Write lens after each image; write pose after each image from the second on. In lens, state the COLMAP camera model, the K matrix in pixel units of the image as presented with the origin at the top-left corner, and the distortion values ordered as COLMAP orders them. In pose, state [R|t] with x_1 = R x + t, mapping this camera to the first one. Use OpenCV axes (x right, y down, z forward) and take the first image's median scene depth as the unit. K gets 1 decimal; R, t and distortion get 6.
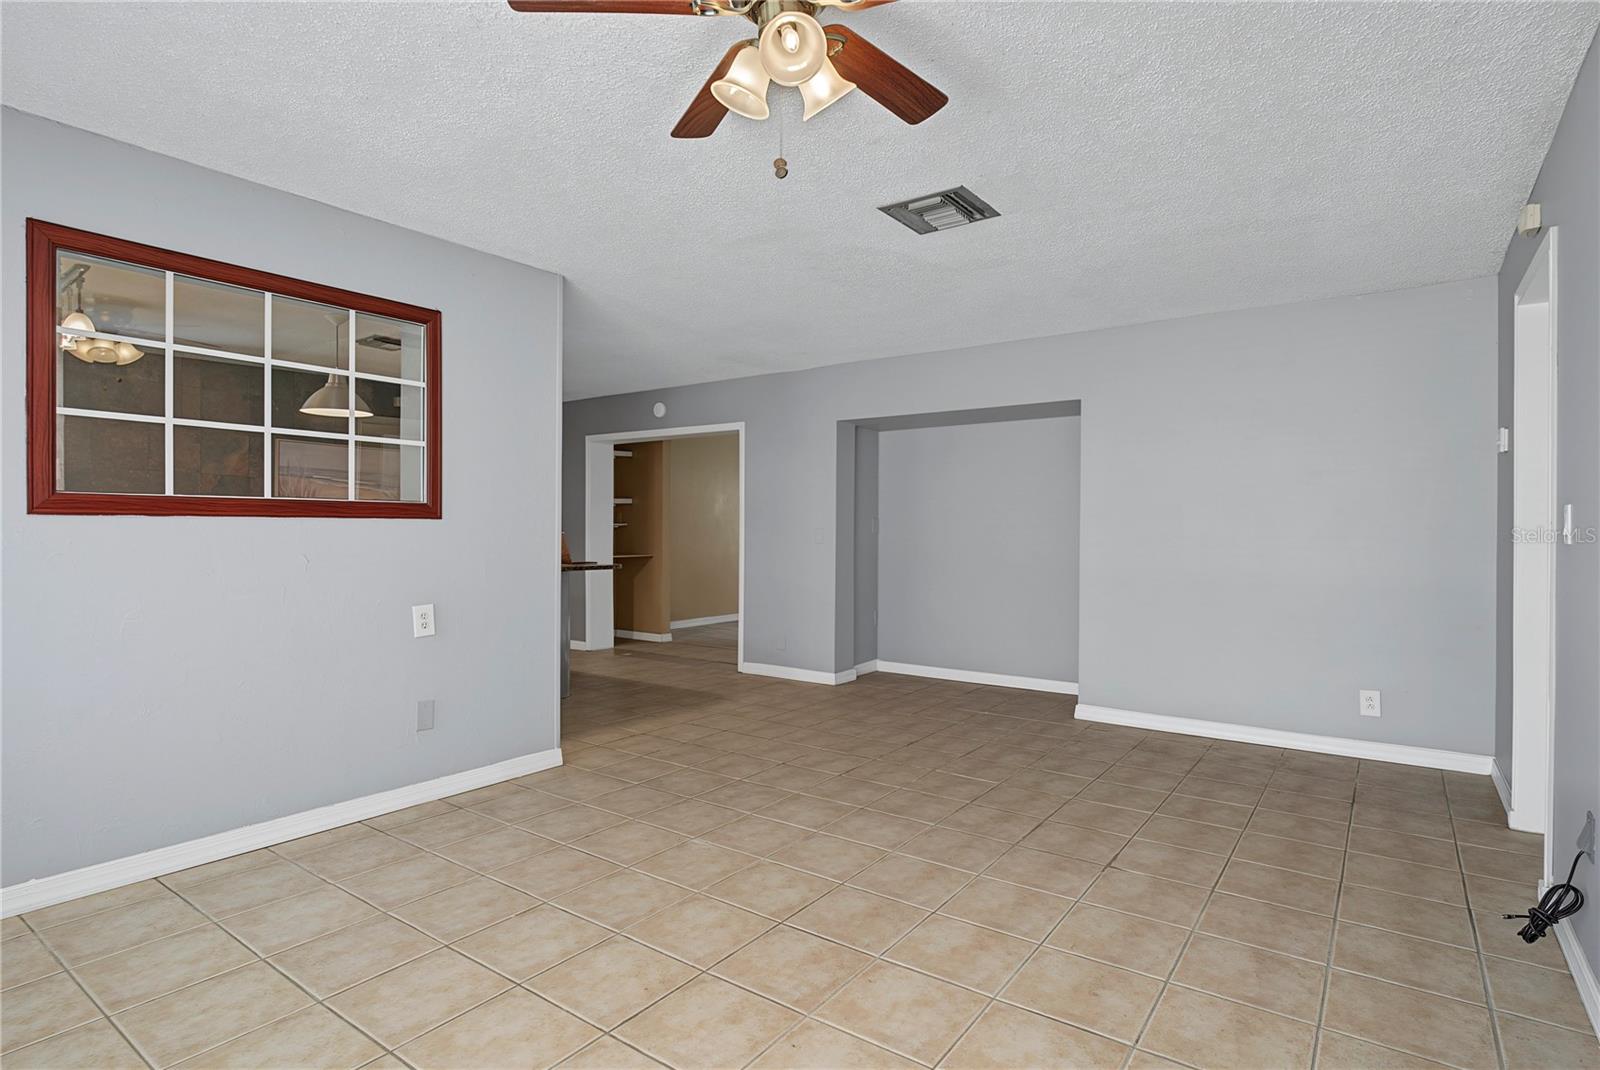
lens RADIAL K [[823.4, 0, 794.7], [0, 823.4, 540.3], [0, 0, 1]] dist [-0.002878, 0.000574]
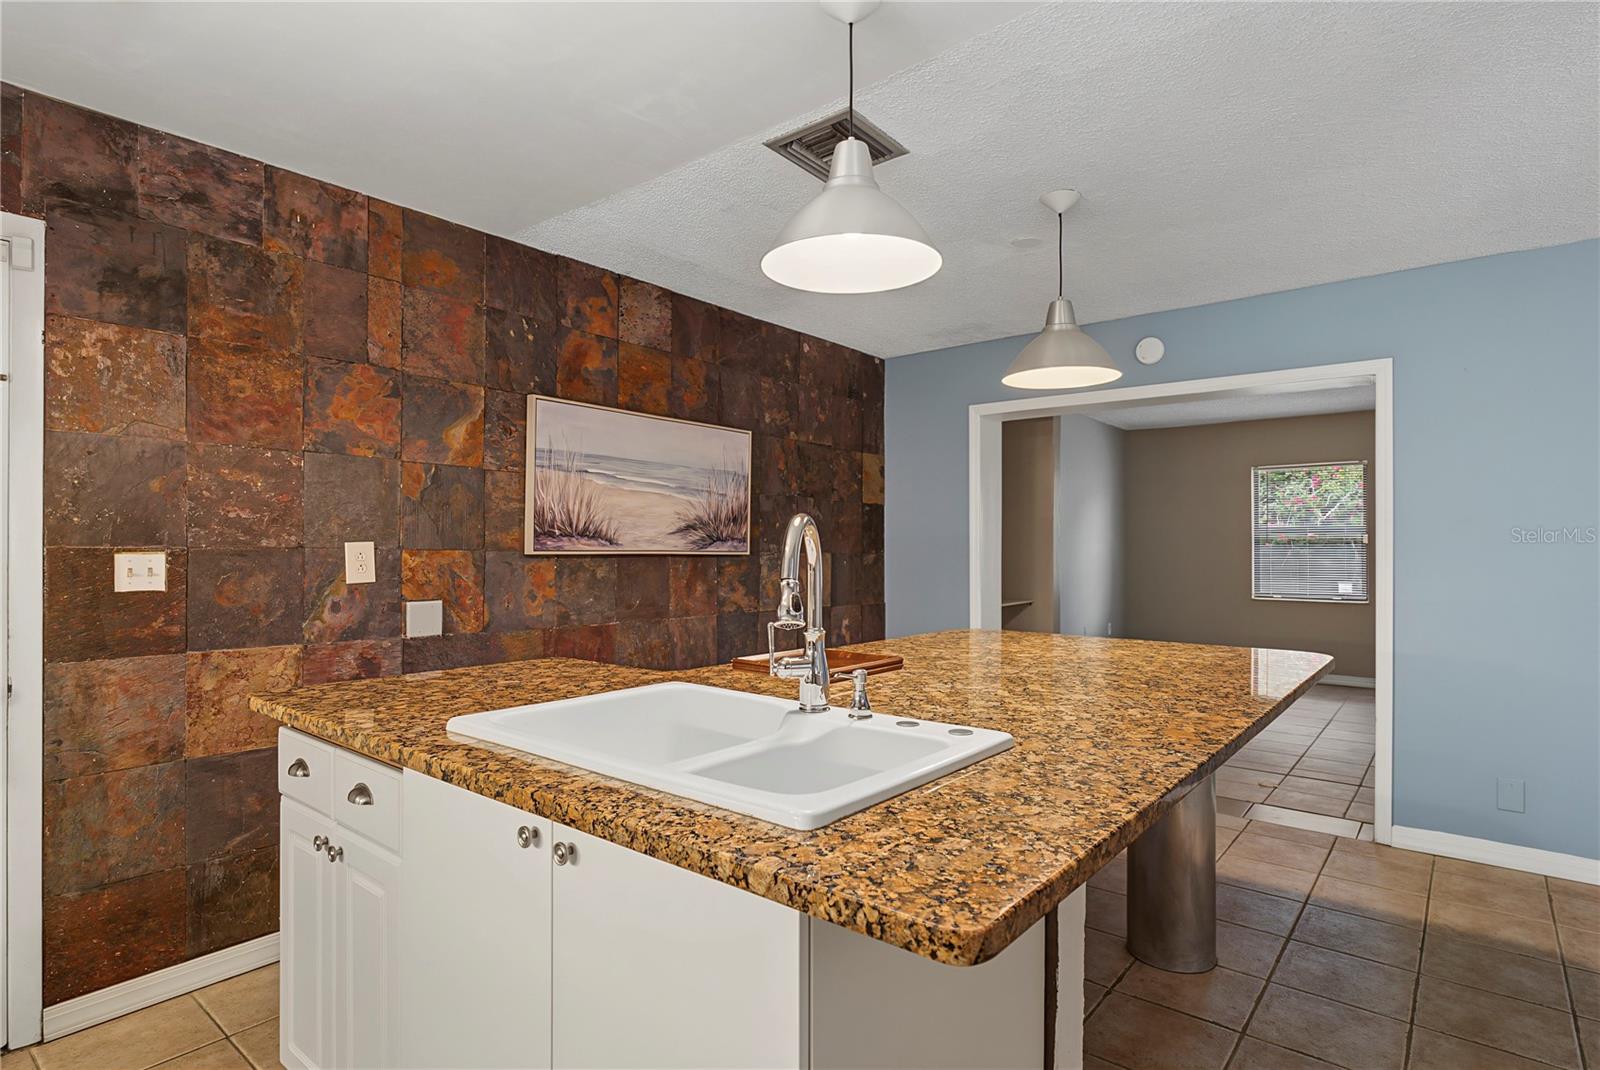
lens RADIAL K [[823.4, 0, 794.7], [0, 823.4, 540.3], [0, 0, 1]] dist [-0.002878, 0.000574]
pose [[0.998174, -0.003327, -0.060312, -0.449497], [0.002256, 0.999839, -0.017804, -0.025043], [0.060361, 0.017635, 0.998021, 0.519065]]
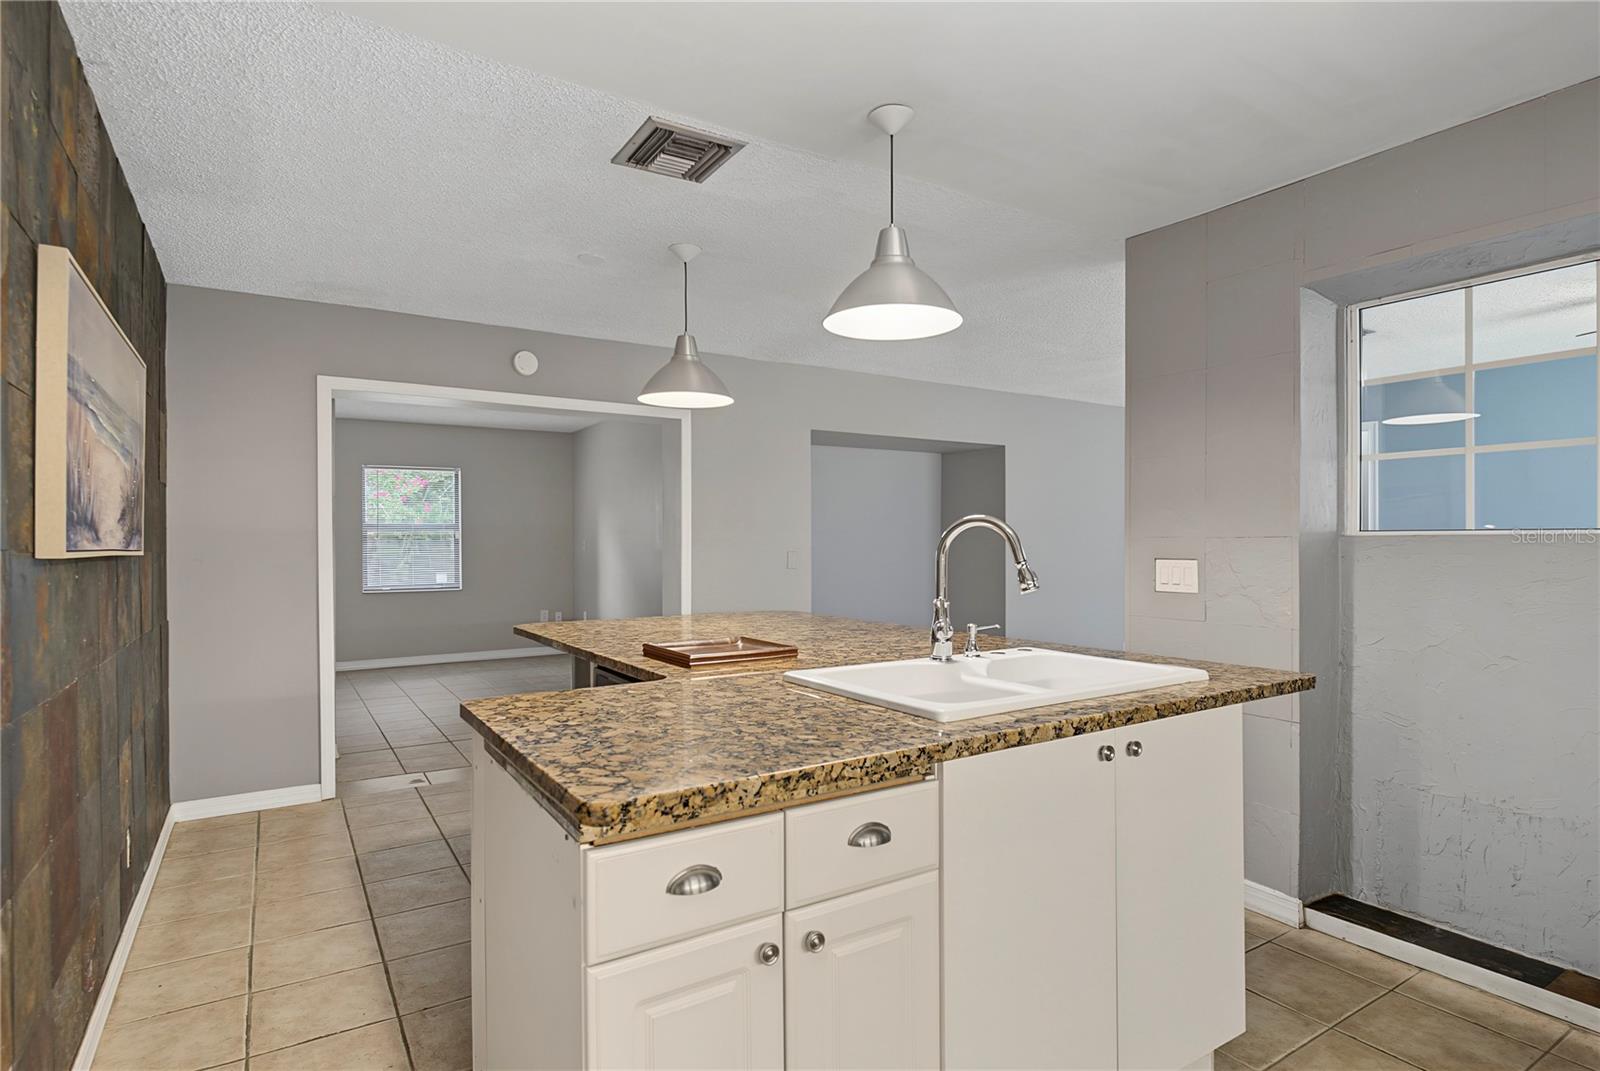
lens RADIAL K [[834.0, 0, 799.0], [0, 834.0, 530.7], [0, 0, 1]] dist [-0.004490, -0.000143]
pose [[0.368010, 0.004956, 0.929809, -0.728293], [0.016649, 0.999790, -0.011918, -0.027003], [-0.929673, 0.019867, 0.367850, 0.662786]]
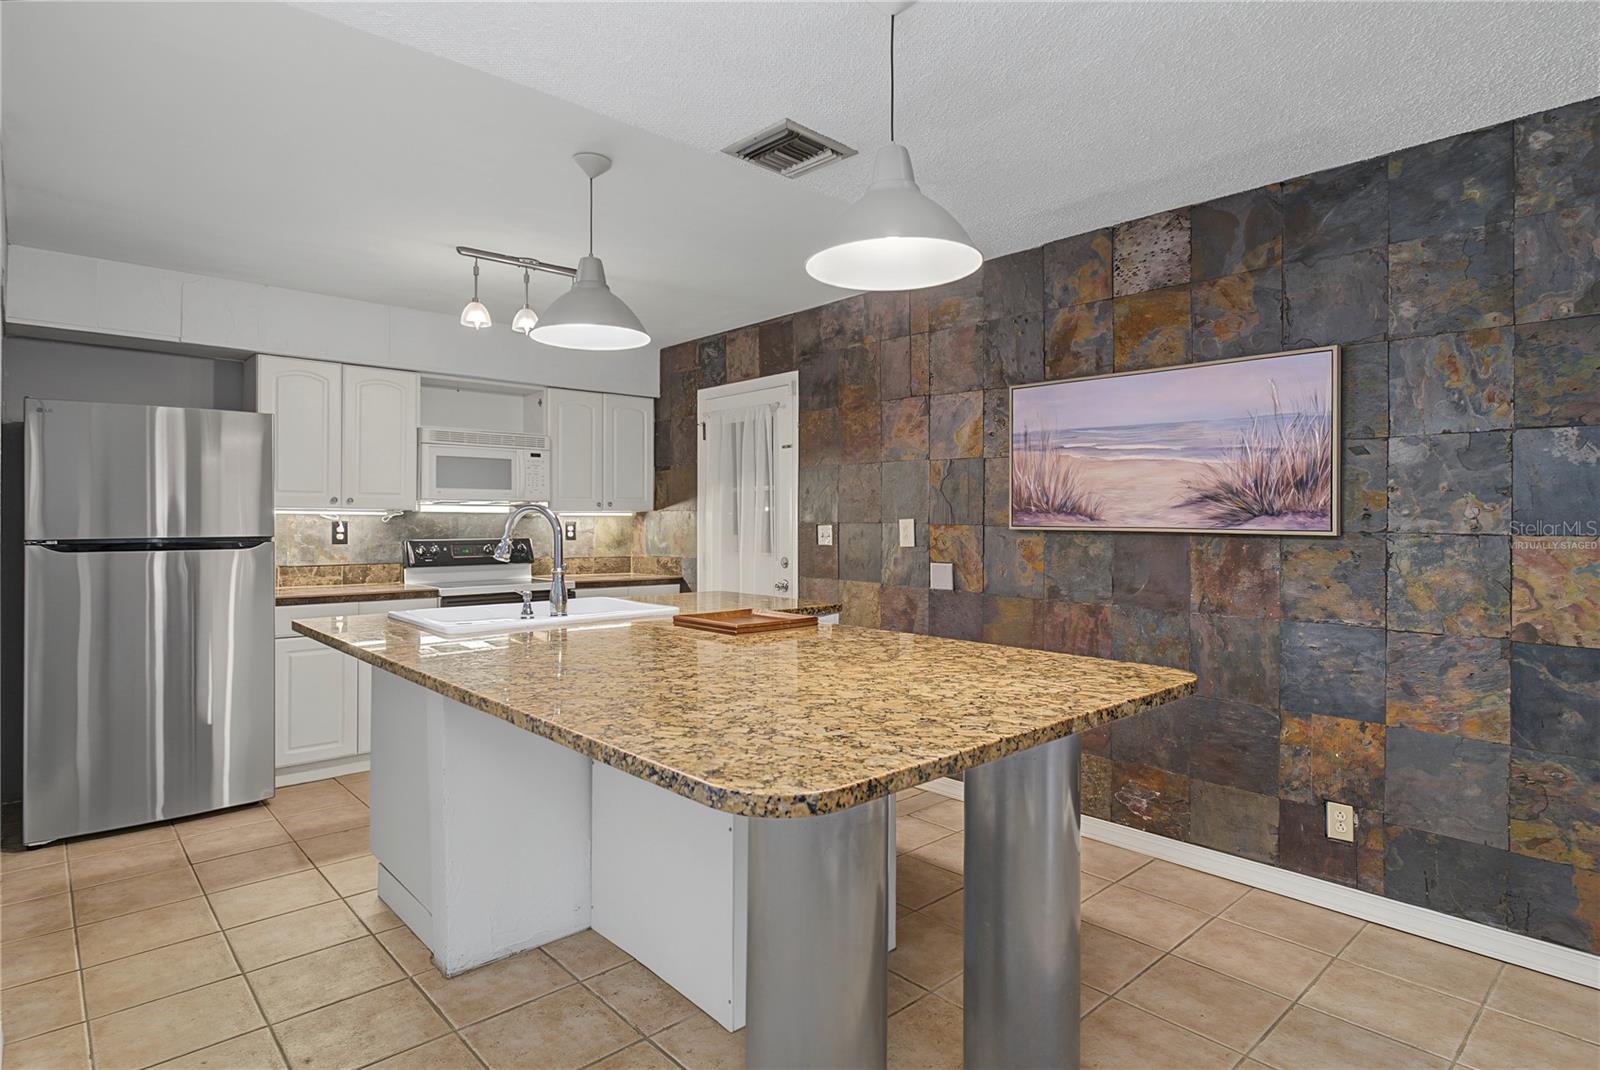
lens RADIAL K [[852.7, 0, 798.9], [0, 852.7, 514.7], [0, 0, 1]] dist [-0.015778, 0.000280]
pose [[-0.199373, -0.011741, -0.979853, -0.027901], [-0.013416, 0.999867, -0.009251, -0.028556], [0.979832, 0.011301, -0.199504, 1.001240]]
